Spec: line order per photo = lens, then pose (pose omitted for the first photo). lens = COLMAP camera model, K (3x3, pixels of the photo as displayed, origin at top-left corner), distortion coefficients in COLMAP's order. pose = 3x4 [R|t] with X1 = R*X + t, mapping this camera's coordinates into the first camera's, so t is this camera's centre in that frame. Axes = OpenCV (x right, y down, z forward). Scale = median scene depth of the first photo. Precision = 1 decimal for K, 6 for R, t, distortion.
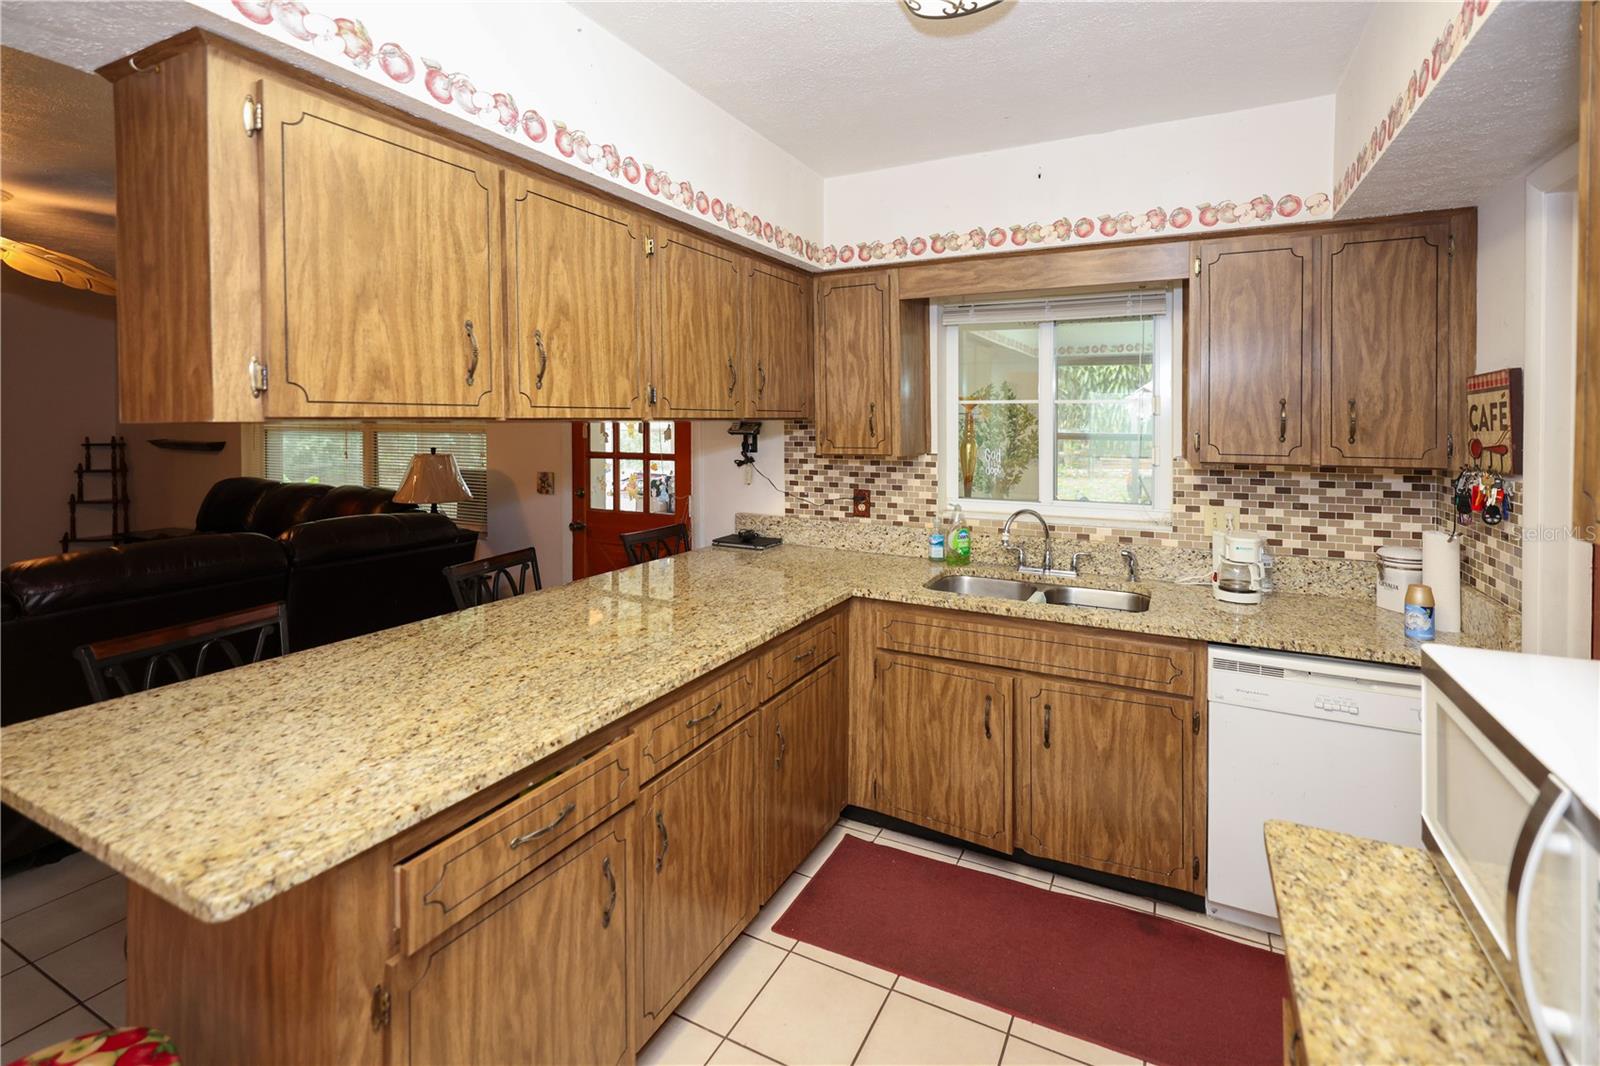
lens RADIAL K [[686.1, 0, 842.5], [0, 686.1, 436.0], [0, 0, 1]] dist [-0.000716, -0.000384]
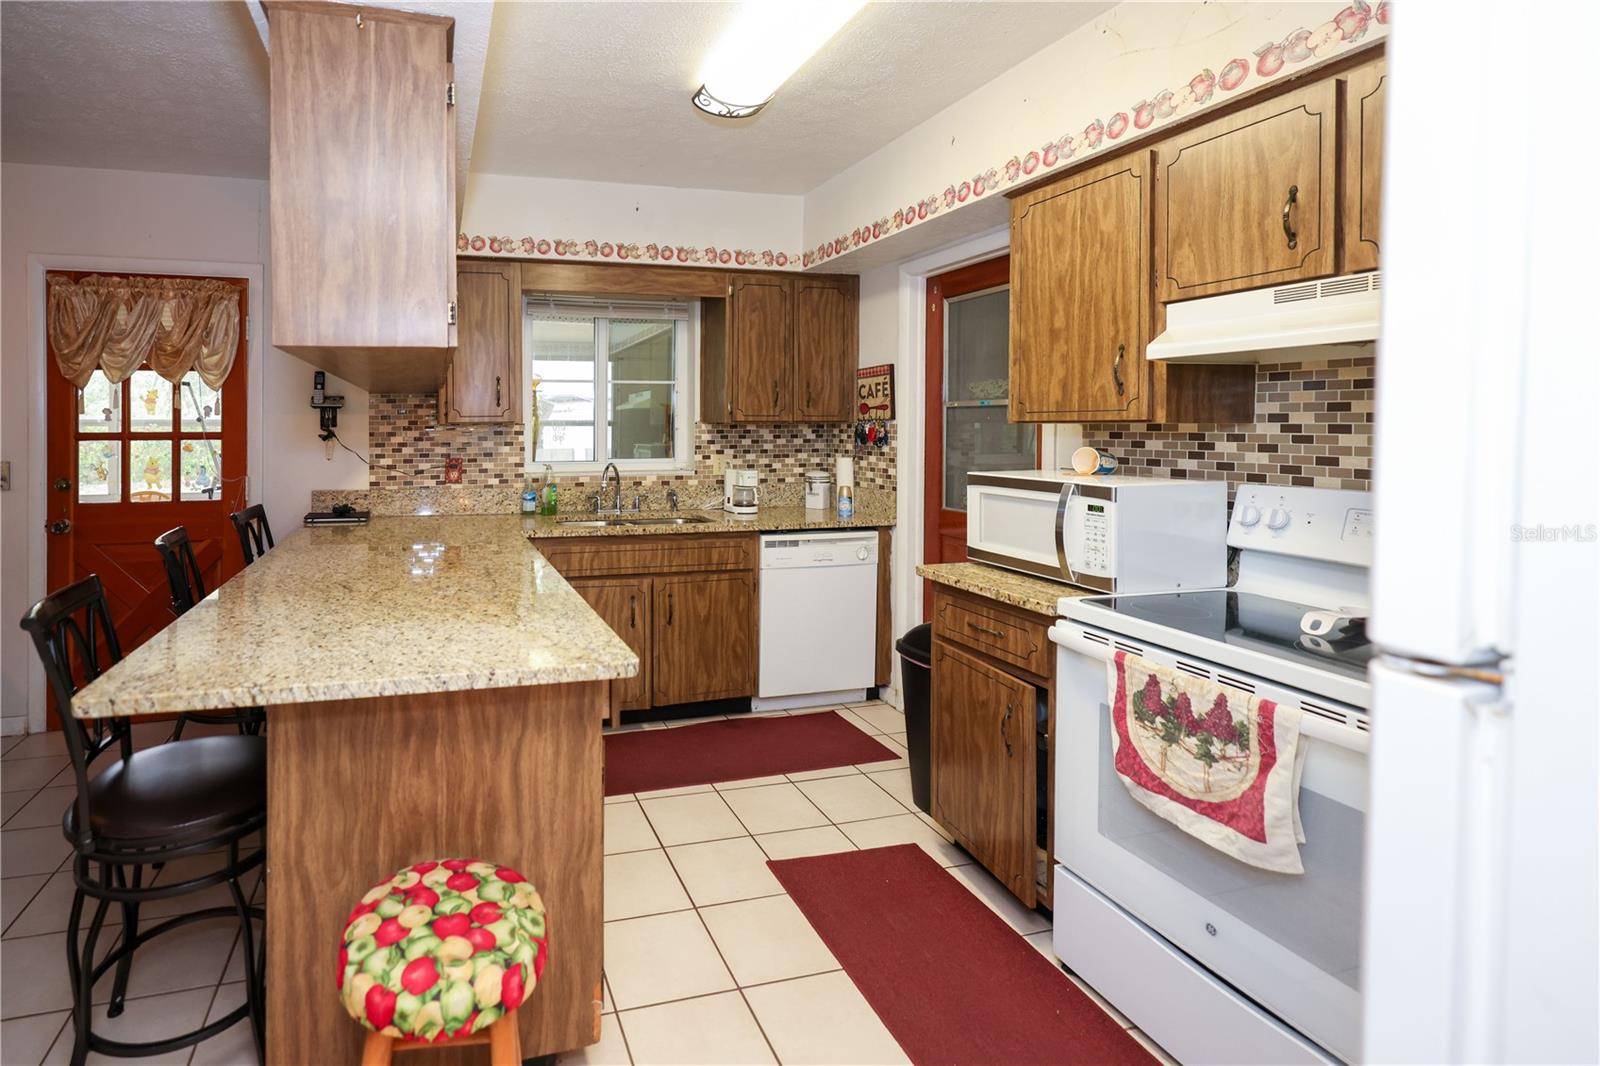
lens RADIAL K [[736.4, 0, 588.1], [0, 736.4, 448.1], [0, 0, 1]] dist [-0.000175, 0.000176]
pose [[0.787963, -0.024804, 0.615223, -0.711714], [0.019389, 0.999692, 0.015472, 0.065115], [-0.615418, -0.000263, 0.788201, -0.074849]]
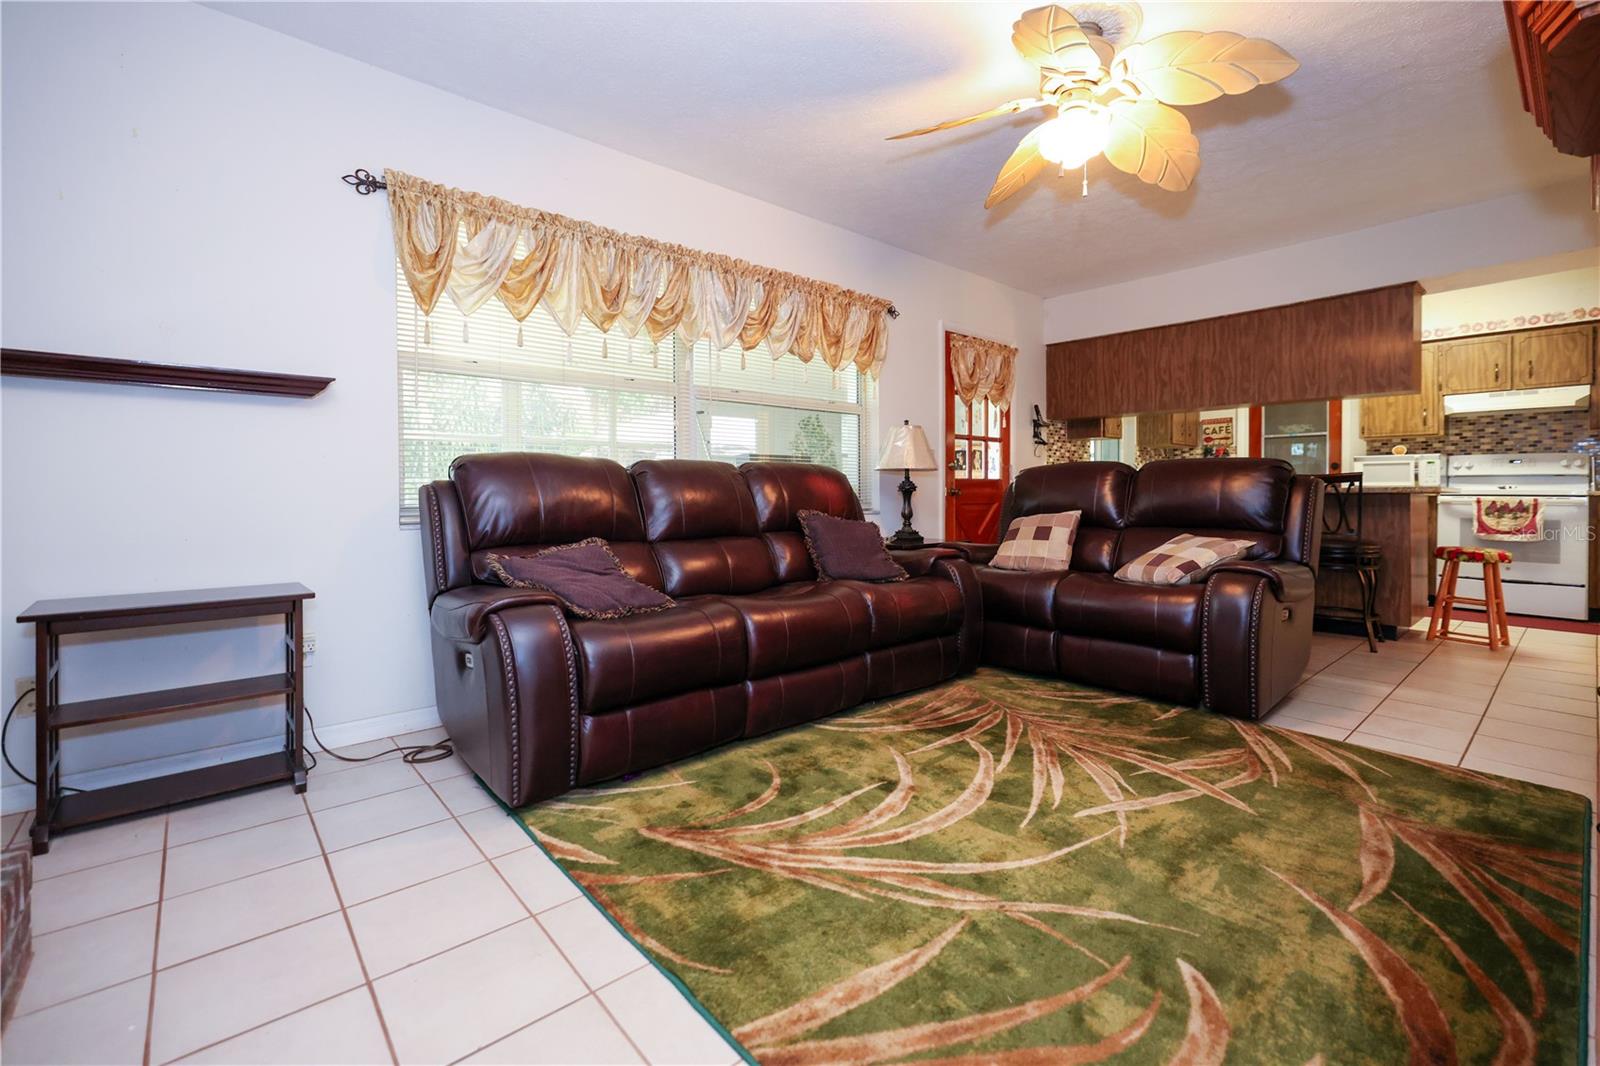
lens RADIAL K [[712.4, 0, 797.9], [0, 712.4, 506.2], [0, 0, 1]] dist [0.011497, 0.000352]
pose [[0.399905, -0.022935, 0.916269, -2.857172], [0.024241, 0.999602, 0.014441, 0.219679], [-0.916236, 0.016436, 0.400302, 1.229339]]
